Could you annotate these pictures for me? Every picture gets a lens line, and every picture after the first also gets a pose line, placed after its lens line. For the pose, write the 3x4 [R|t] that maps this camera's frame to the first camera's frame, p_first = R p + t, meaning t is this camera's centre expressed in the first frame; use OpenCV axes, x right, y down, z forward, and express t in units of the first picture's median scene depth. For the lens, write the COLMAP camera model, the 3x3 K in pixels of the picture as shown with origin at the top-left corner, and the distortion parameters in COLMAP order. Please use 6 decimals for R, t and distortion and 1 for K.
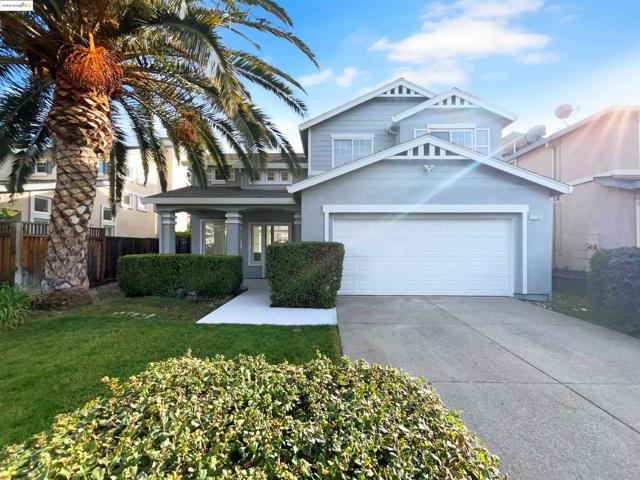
lens RADIAL K [[269.9, 0, 326.8], [0, 269.9, 242.1], [0, 0, 1]] dist [-0.002175, 0.003137]
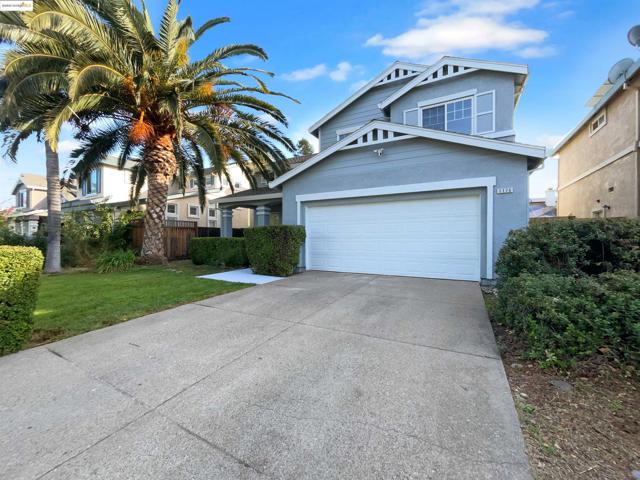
lens RADIAL K [[269.9, 0, 315.3], [0, 269.9, 234.4], [0, 0, 1]] dist [-0.002175, 0.003137]
pose [[0.880729, -0.010827, -0.473497, 0.641152], [0.011070, 0.999936, -0.002272, 0.043080], [0.473491, -0.003241, 0.880793, -0.035929]]
